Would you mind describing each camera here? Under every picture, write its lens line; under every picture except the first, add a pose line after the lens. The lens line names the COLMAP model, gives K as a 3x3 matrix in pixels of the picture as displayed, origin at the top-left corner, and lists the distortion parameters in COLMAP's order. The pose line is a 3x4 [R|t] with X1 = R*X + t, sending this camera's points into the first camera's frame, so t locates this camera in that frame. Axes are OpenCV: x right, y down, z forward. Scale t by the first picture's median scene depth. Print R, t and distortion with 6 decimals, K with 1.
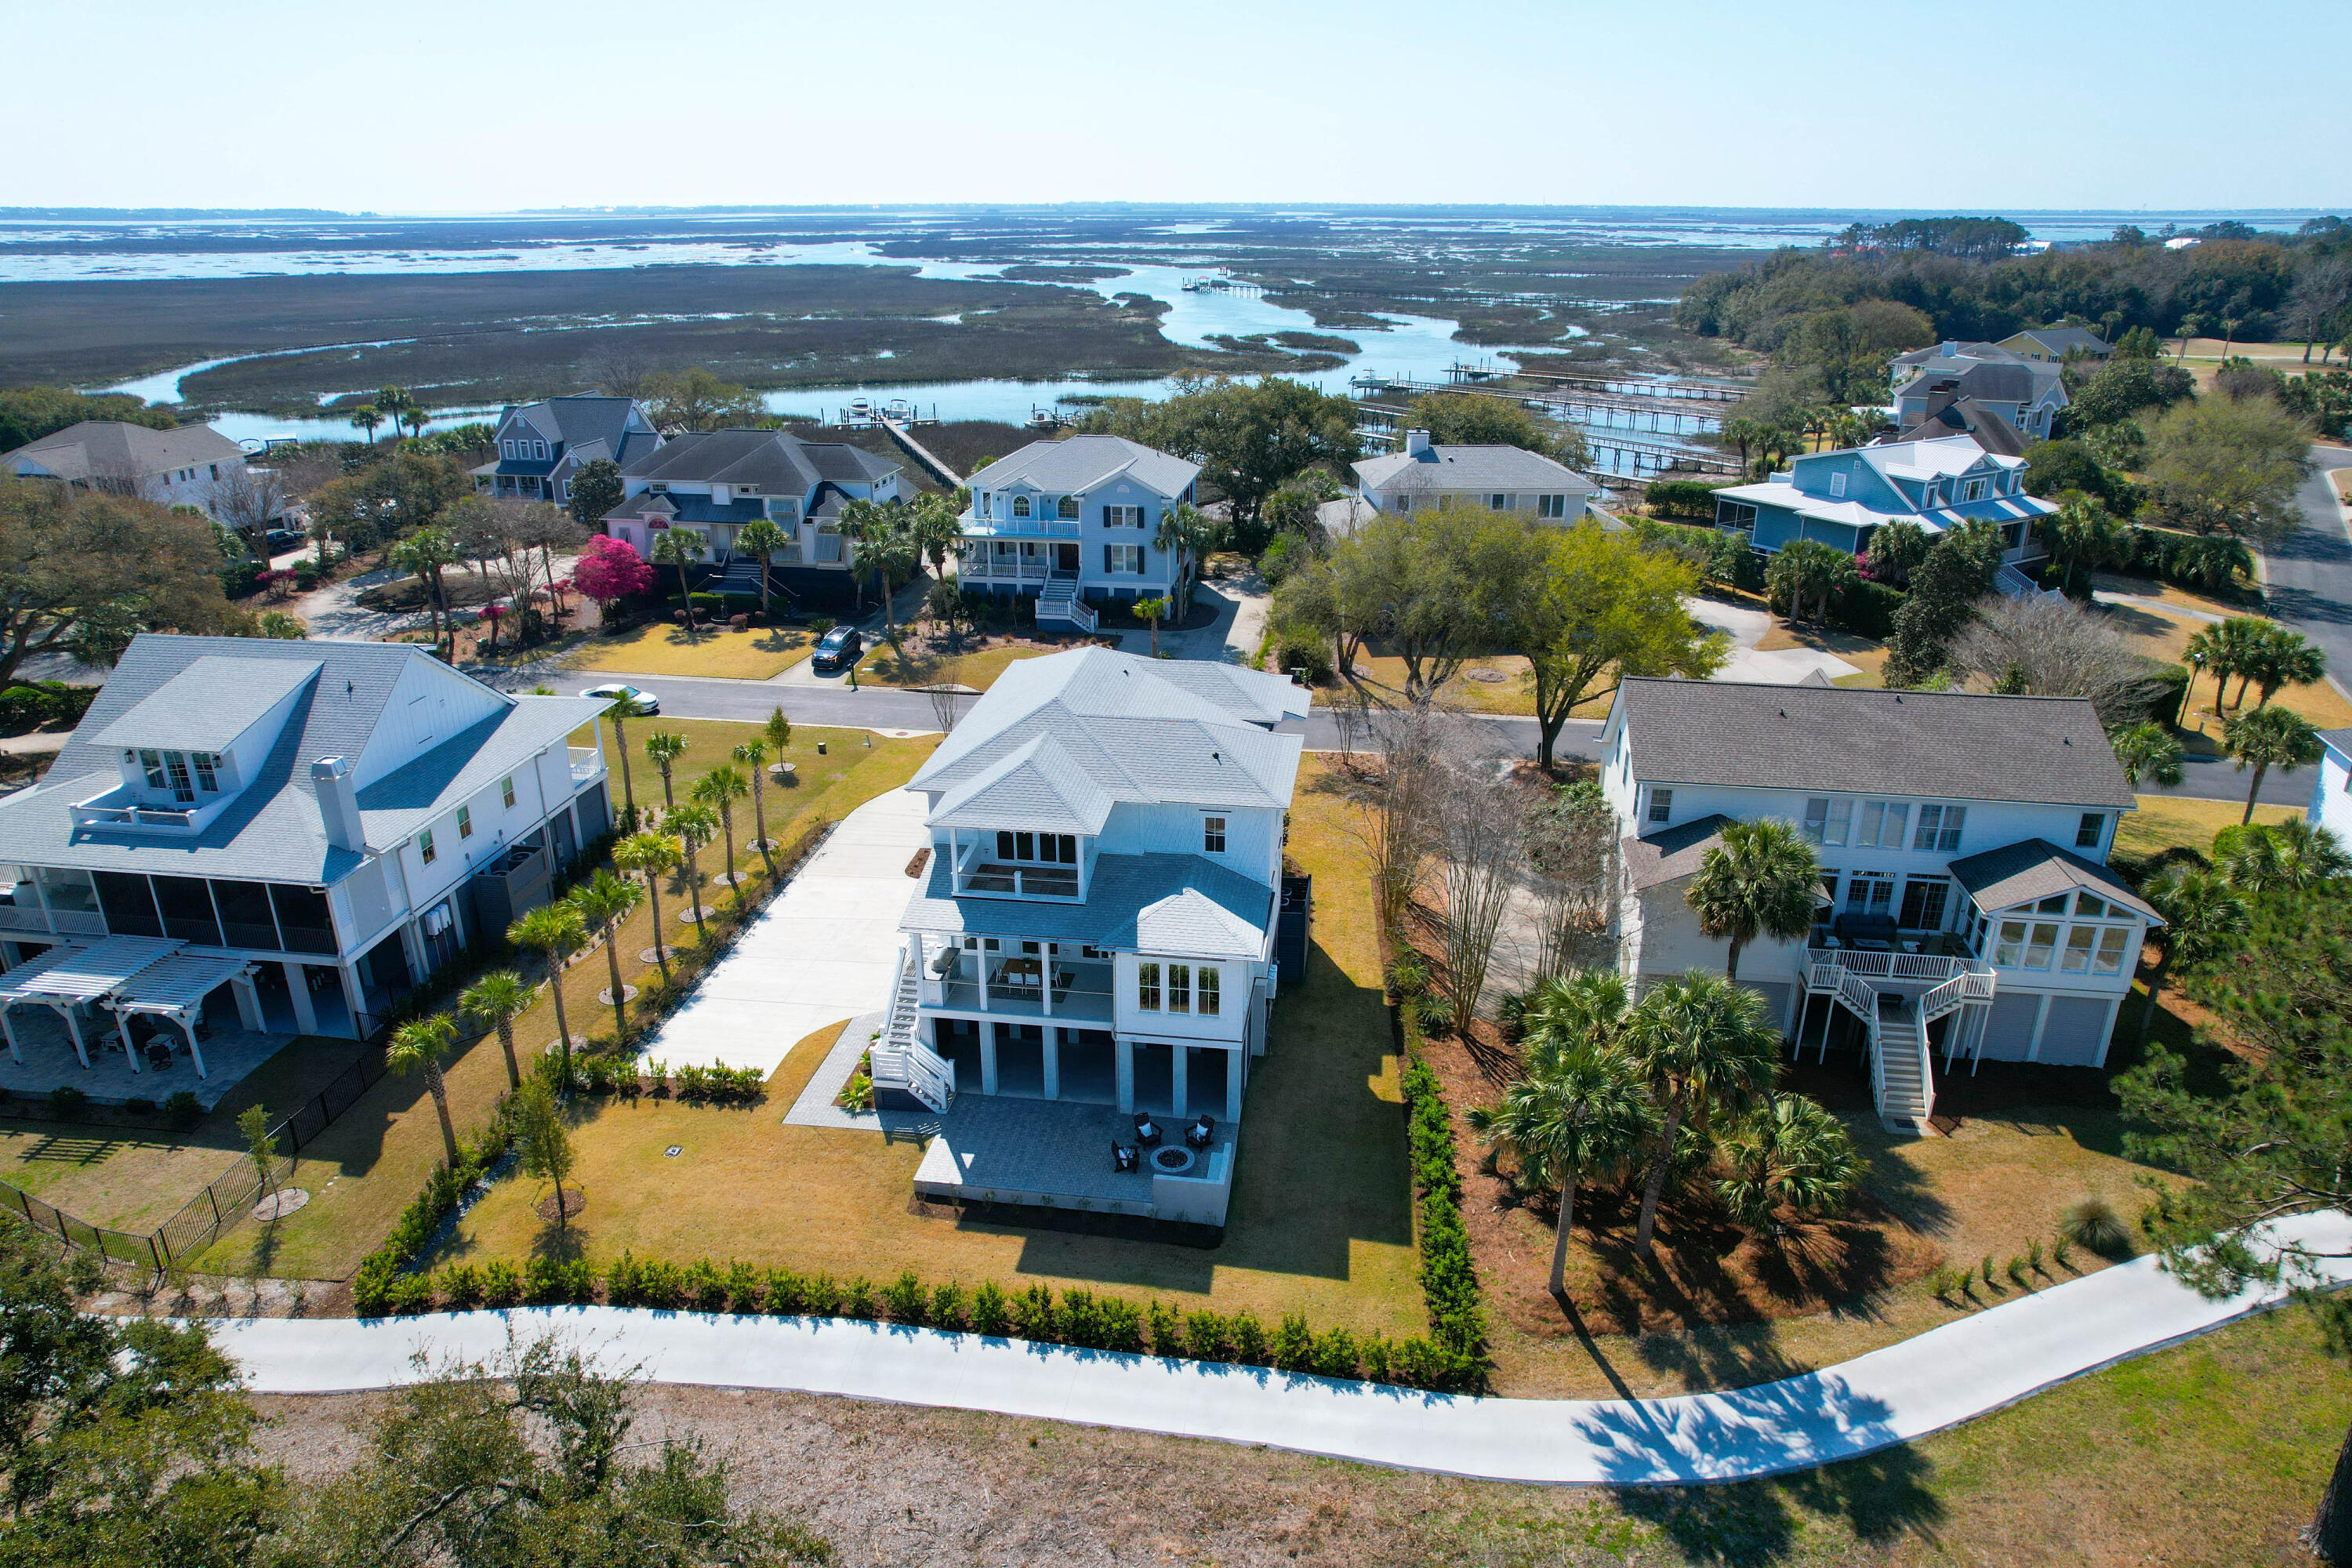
lens RADIAL K [[1505.8, 0, 1168.6], [0, 1505.8, 787.9], [0, 0, 1]] dist [-0.074031, 0.063281]
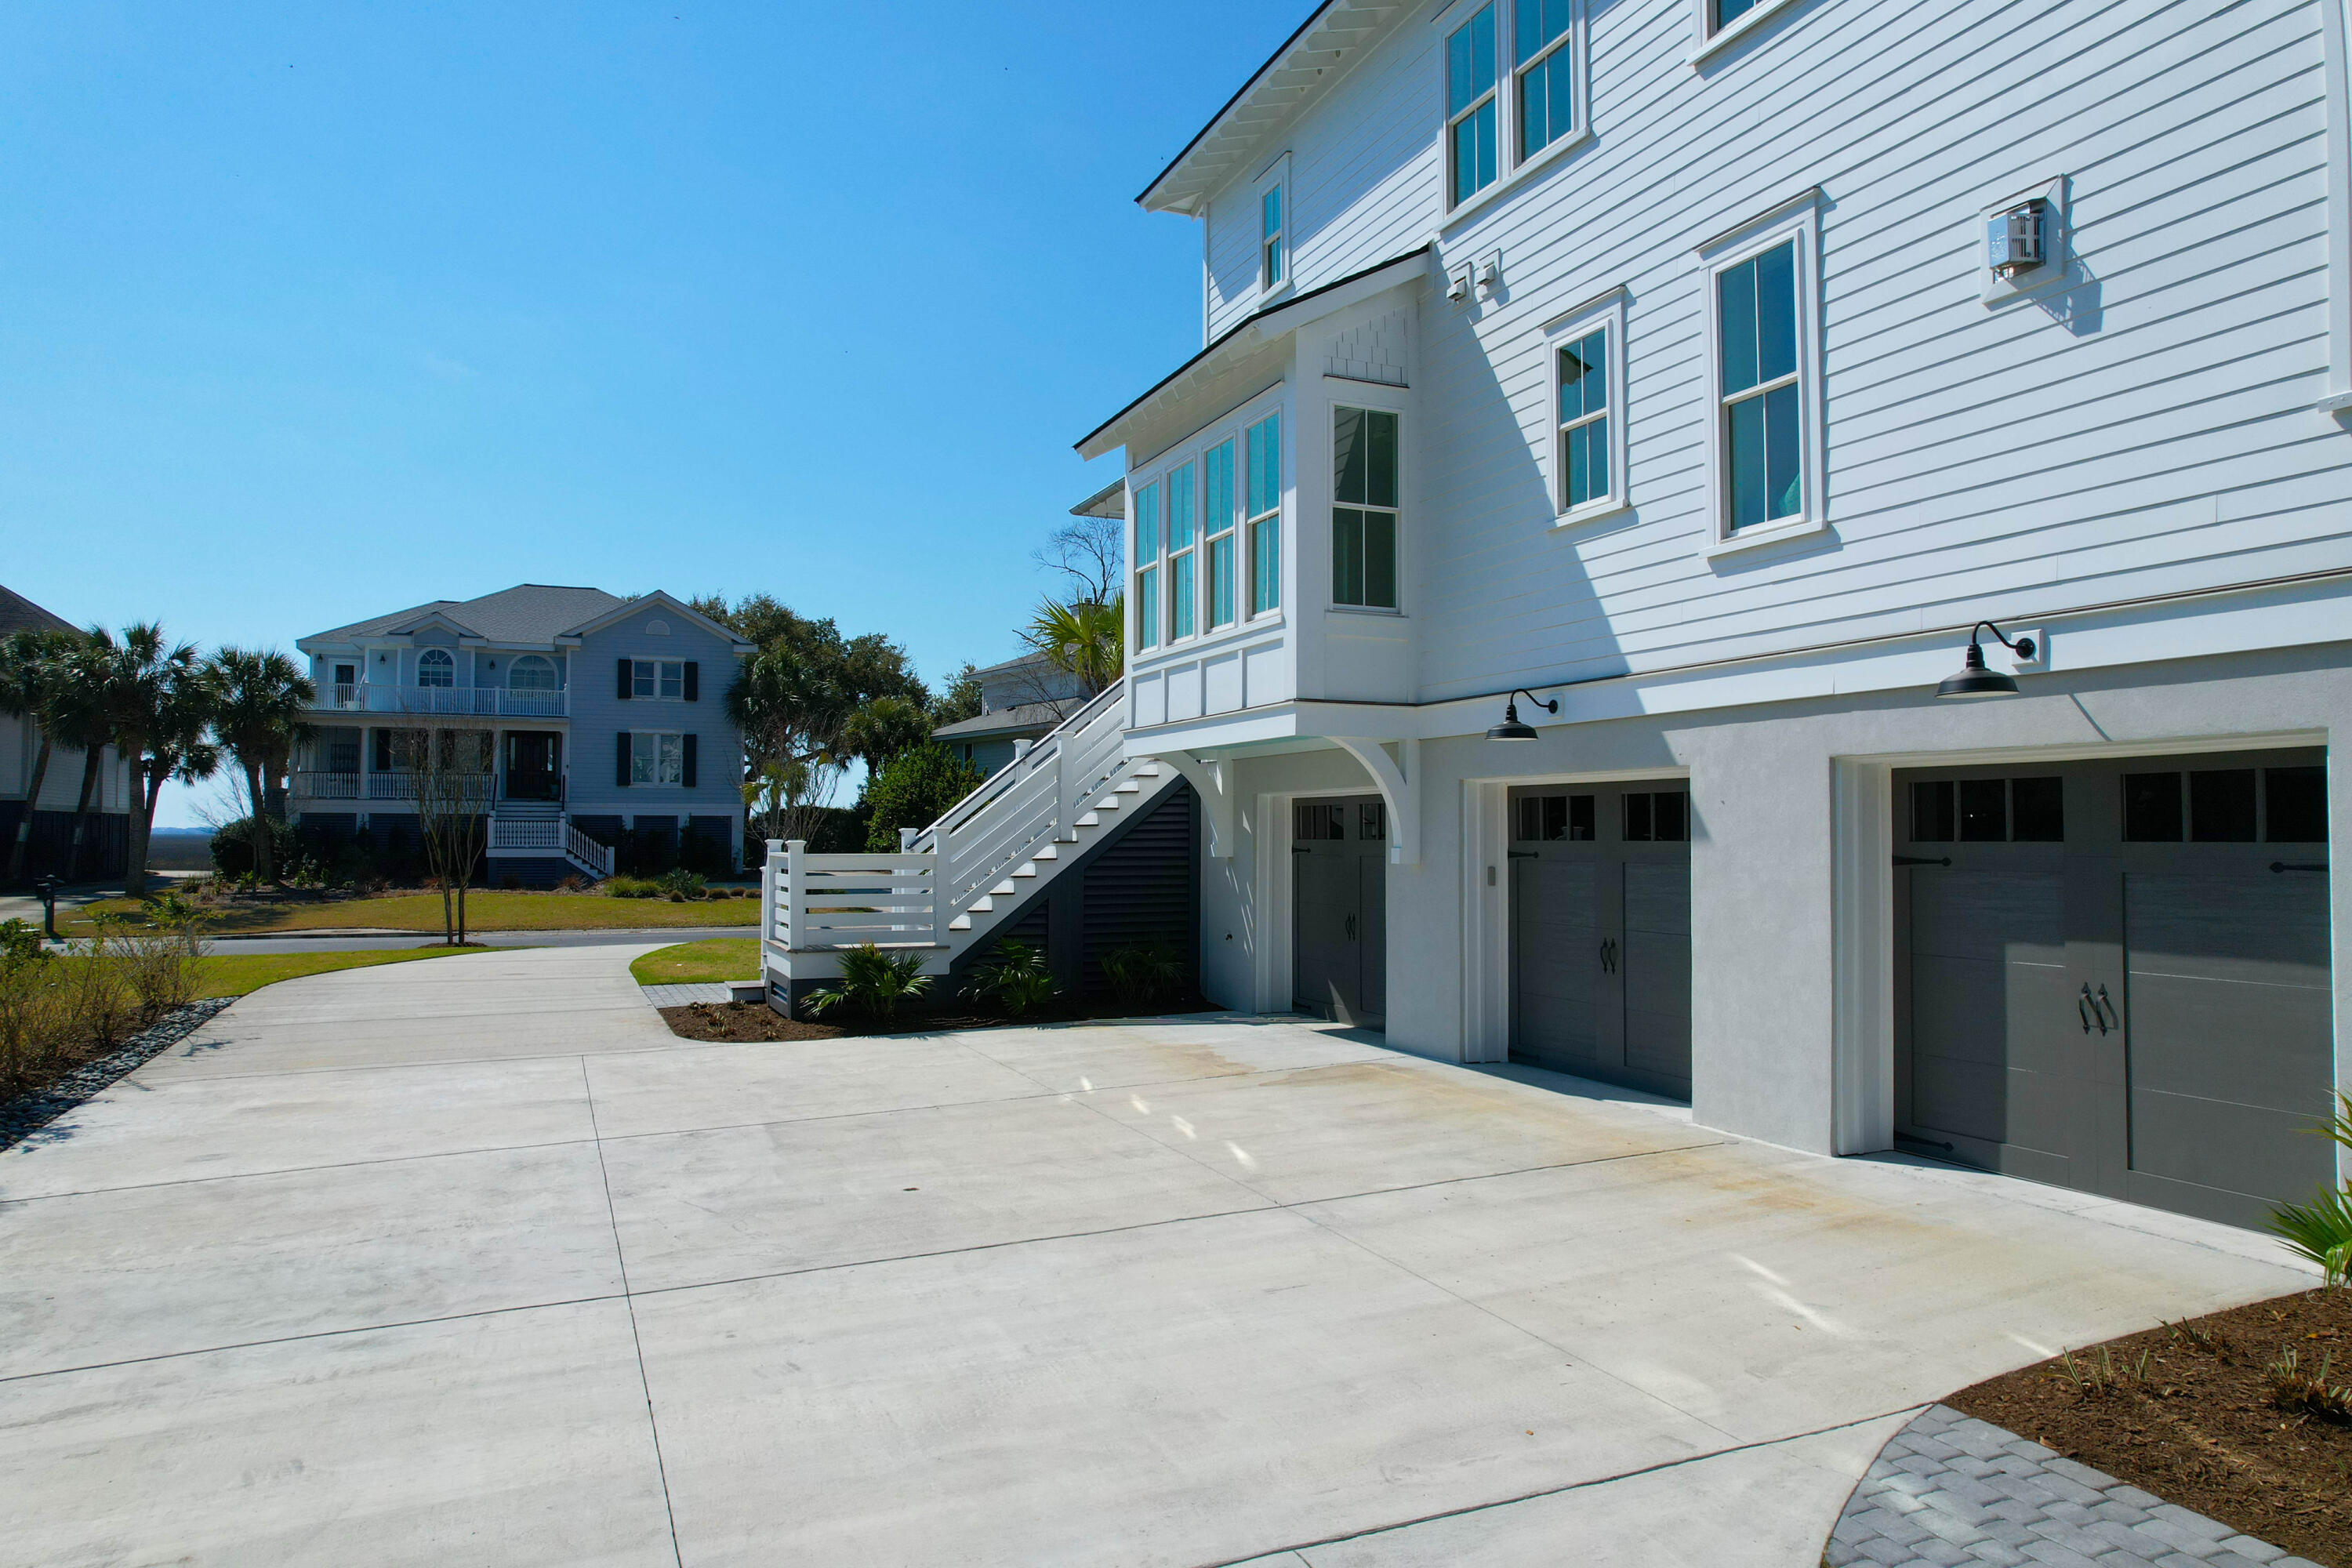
lens RADIAL K [[1505.8, 0, 1177.8], [0, 1505.8, 791.6], [0, 0, 1]] dist [-0.074031, 0.063281]
pose [[0.851073, 0.021372, 0.524612, -0.268750], [0.185988, 0.922111, -0.339293, 0.129884], [-0.491002, 0.386334, 0.780809, 0.898515]]
